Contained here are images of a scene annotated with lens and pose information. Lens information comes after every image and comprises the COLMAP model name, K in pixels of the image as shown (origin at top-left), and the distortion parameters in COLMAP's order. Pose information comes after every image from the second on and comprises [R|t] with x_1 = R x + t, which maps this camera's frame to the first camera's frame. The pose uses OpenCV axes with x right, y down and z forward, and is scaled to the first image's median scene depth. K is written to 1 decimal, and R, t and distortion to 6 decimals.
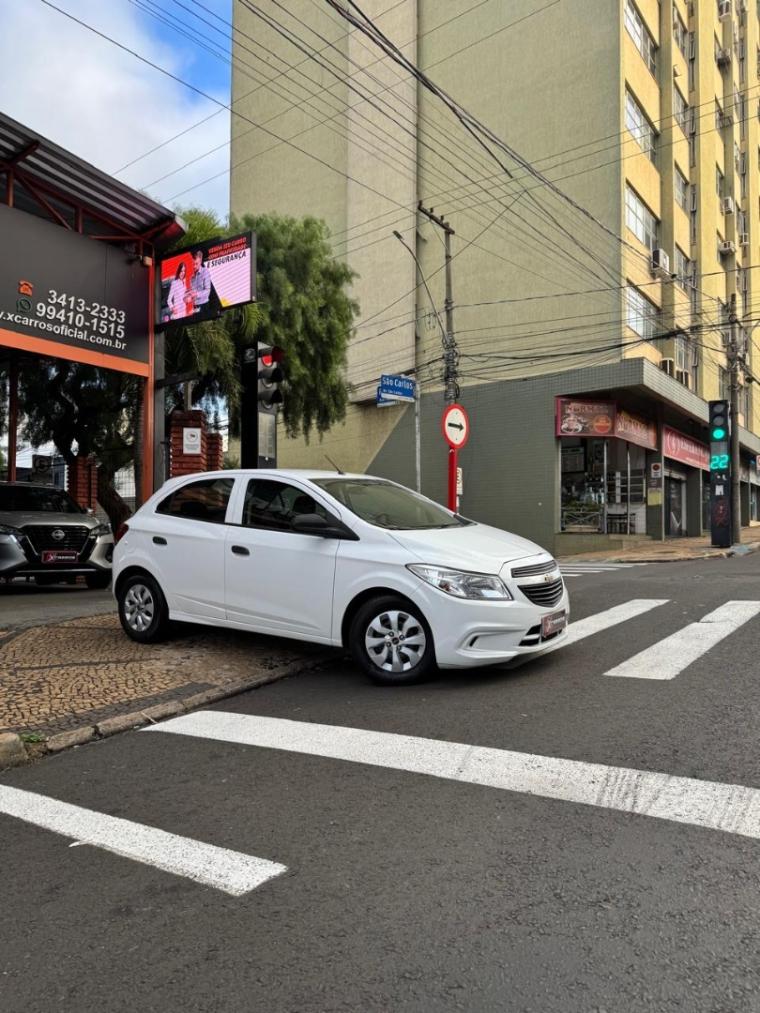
lens RADIAL K [[713.4, 0, 374.1], [0, 713.4, 508.9], [0, 0, 1]] dist [0.029691, -0.035070]
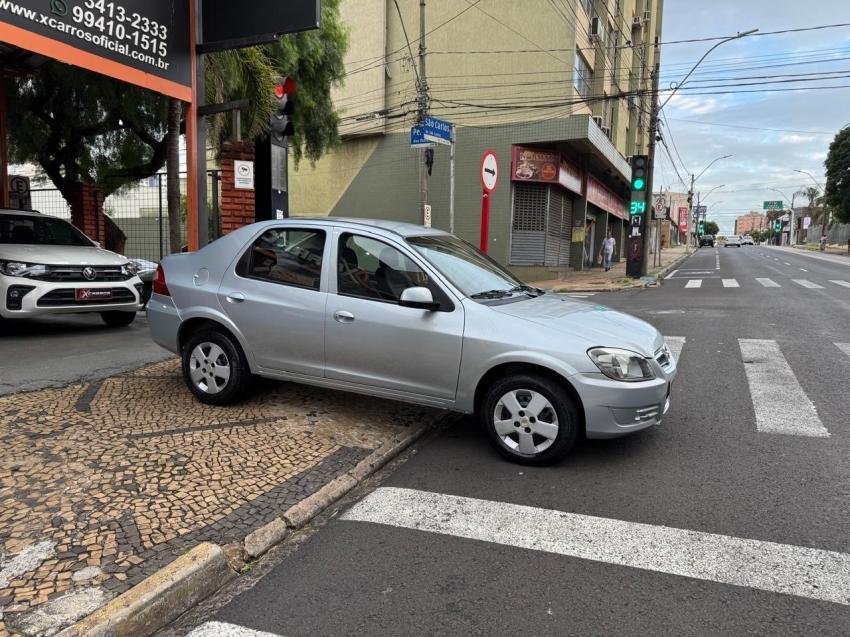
lens RADIAL K [[598.6, 0, 430.4], [0, 598.6, 319.9], [0, 0, 1]] dist [0.029691, -0.035070]
pose [[0.978987, -0.000640, 0.203920, -0.182499], [-0.028254, 0.989924, 0.138750, -0.022334], [-0.201955, -0.141596, 0.969105, 0.142125]]
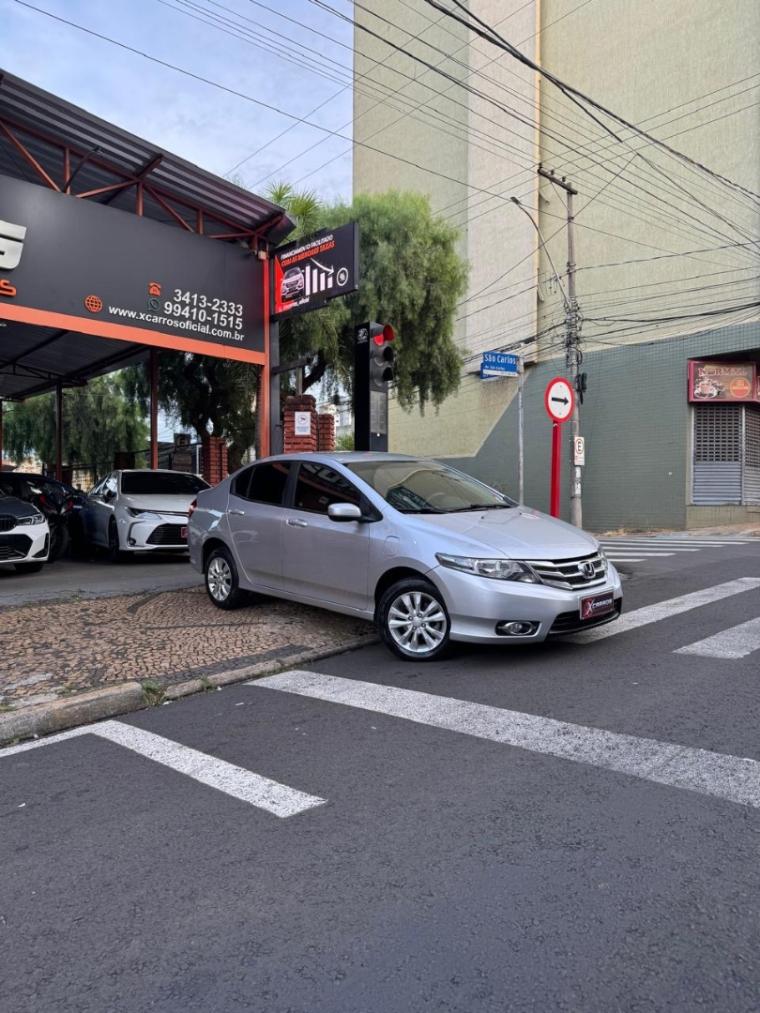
lens RADIAL K [[708.5, 0, 375.4], [0, 708.5, 503.2], [0, 0, 1]] dist [0.111627, -0.202890]
pose [[0.983715, -0.001031, -0.179735, 0.048033], [0.007702, 0.999307, 0.036423, -0.012659], [0.179572, -0.037214, 0.983041, -0.044261]]
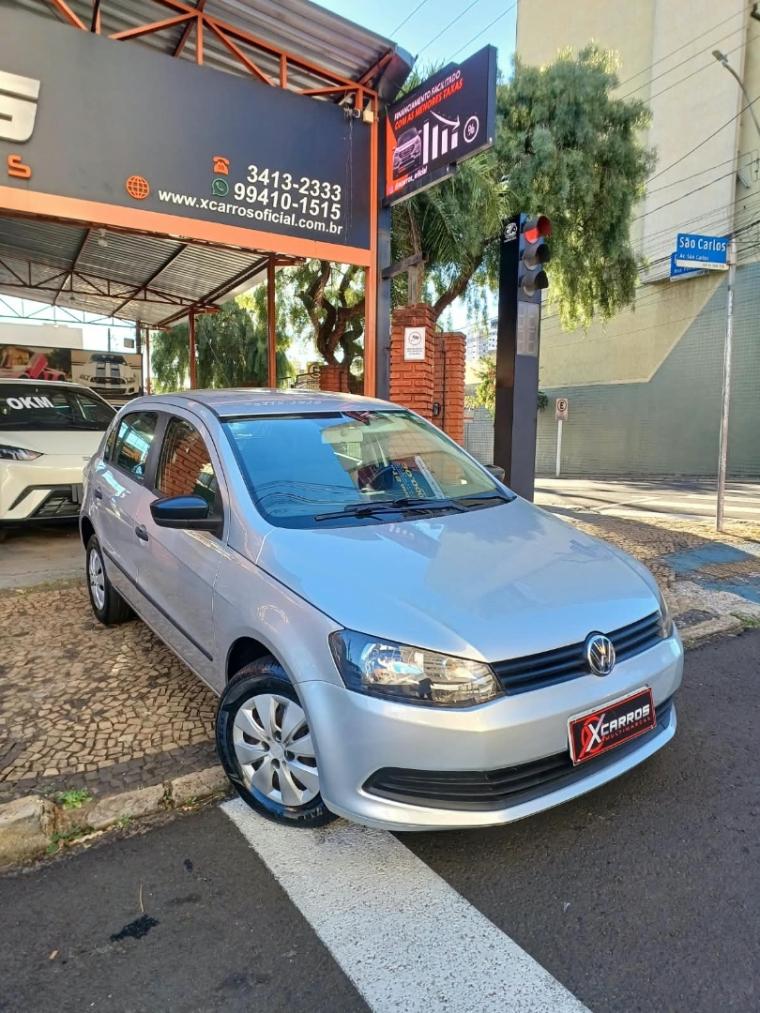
lens RADIAL K [[690.5, 0, 385.8], [0, 690.5, 502.7], [0, 0, 1]] dist [0.023549, -0.021899]
pose [[0.923356, 0.048088, -0.380922, 0.020933], [0.006438, 0.990047, 0.140590, -0.027824], [0.383891, -0.132266, 0.913856, 0.256403]]
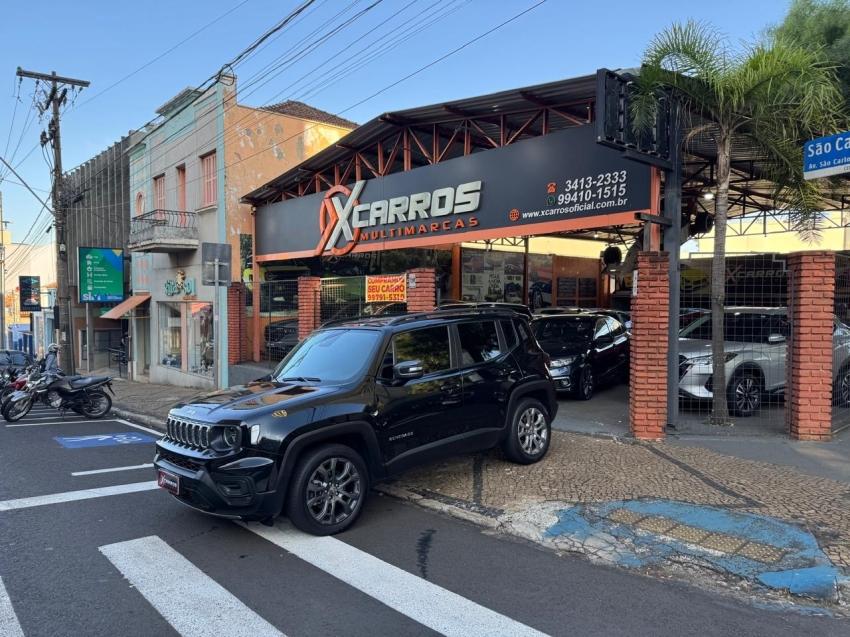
lens RADIAL K [[592.7, 0, 428.5], [0, 592.7, 319.1], [0, 0, 1]] dist [0.104294, -0.139646]
pose [[-0.194299, 0.022041, -0.980695, 0.670042], [0.045075, 0.998892, 0.013520, -0.070864], [0.979906, -0.041578, -0.195077, 0.906607]]
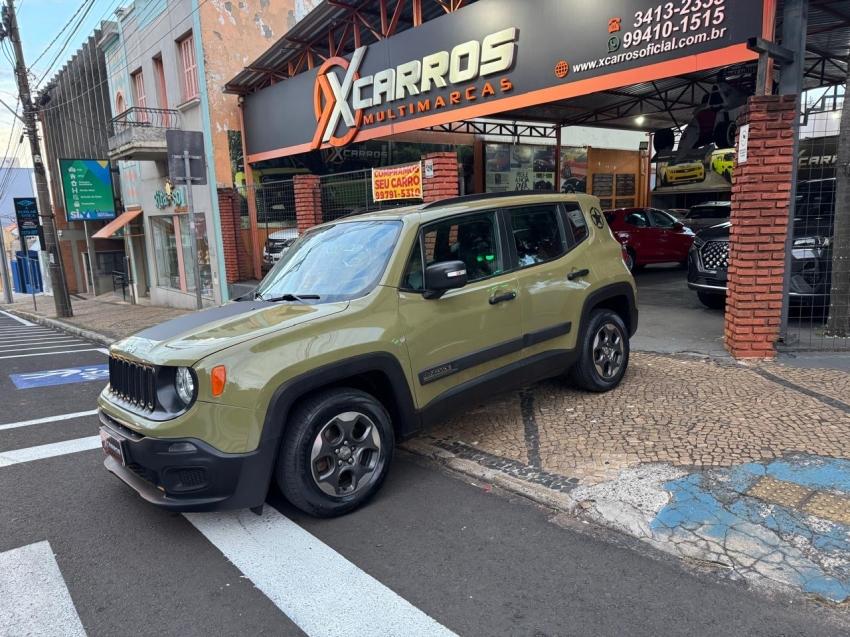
lens RADIAL K [[601.4, 0, 433.2], [0, 601.4, 321.6], [0, 0, 1]] dist [0.006813, -0.006306]
pose [[-0.217179, 0.172014, -0.960856, 0.447480], [0.082113, 0.984081, 0.157612, -0.041429], [0.972672, -0.044669, -0.227846, 0.854714]]
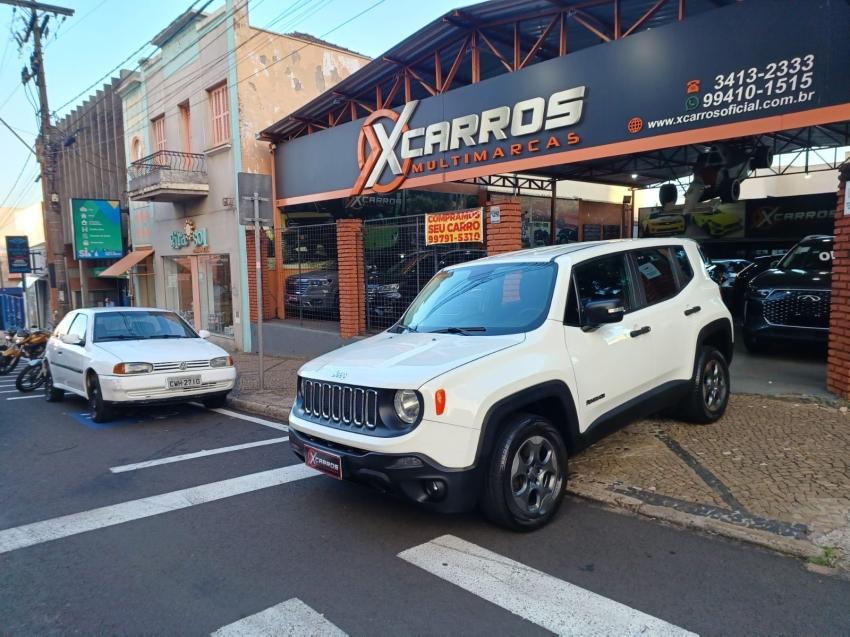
lens RADIAL K [[579.4, 0, 425.0], [0, 579.4, 309.5], [0, 0, 1]] dist [0.023549, -0.021899]
pose [[-0.165063, 0.080918, -0.982958, 0.464375], [0.065203, 0.995344, 0.070988, -0.050943], [0.984125, -0.052374, -0.169570, 0.670032]]
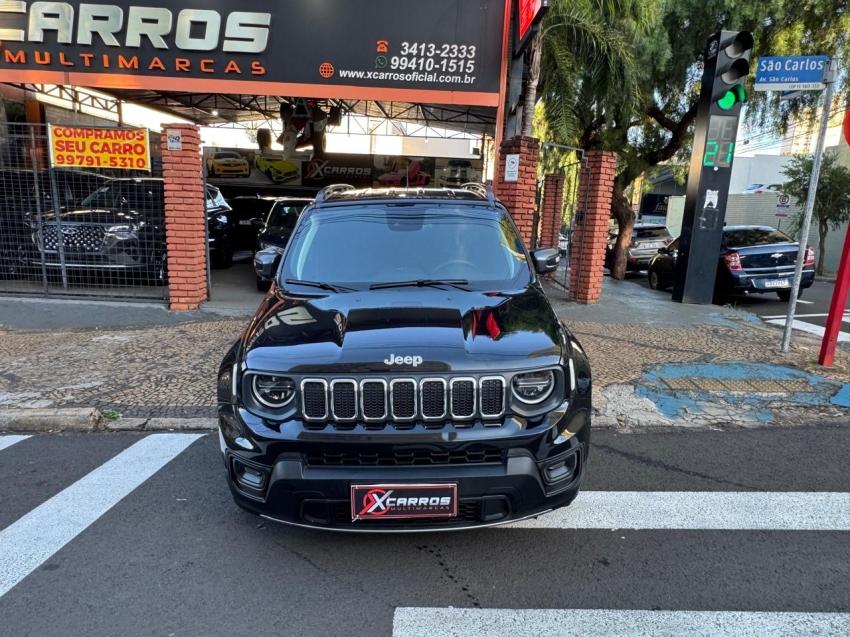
lens RADIAL K [[569.0, 0, 416.4], [0, 569.0, 312.3], [0, 0, 1]] dist [-0.001925, 0.002685]
pose [[0.580784, 0.170296, -0.796046, 0.364217], [-0.005525, 0.978676, 0.205335, -0.060427], [0.814039, -0.114857, 0.569341, 0.411717]]
